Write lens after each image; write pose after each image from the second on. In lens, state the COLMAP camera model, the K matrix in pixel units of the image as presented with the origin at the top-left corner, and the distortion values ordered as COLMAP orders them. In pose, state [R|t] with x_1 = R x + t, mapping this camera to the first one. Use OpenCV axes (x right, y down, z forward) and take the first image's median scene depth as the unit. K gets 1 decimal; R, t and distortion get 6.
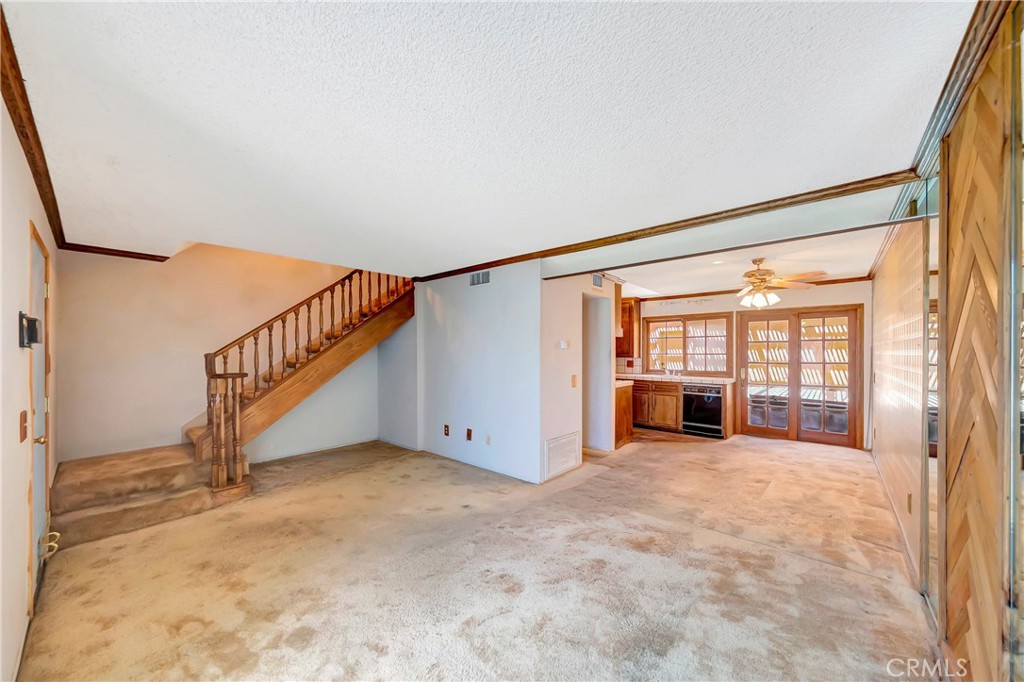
lens RADIAL K [[368.1, 0, 516.6], [0, 368.1, 355.2], [0, 0, 1]] dist [-0.002080, -0.000078]
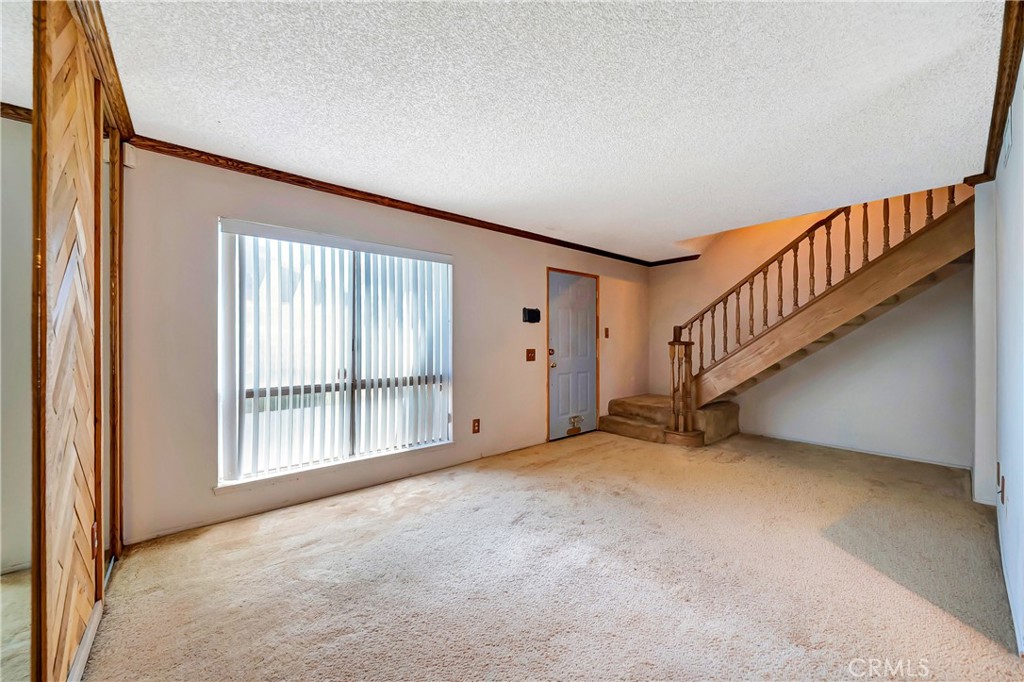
lens RADIAL K [[382.2, 0, 508.5], [0, 382.2, 342.4], [0, 0, 1]] dist [0.001002, 0.000069]
pose [[-0.158507, 0.003009, -0.987353, 0.341501], [-0.008375, 0.999955, 0.004392, 0.030427], [0.987322, 0.008965, -0.158475, 0.375479]]
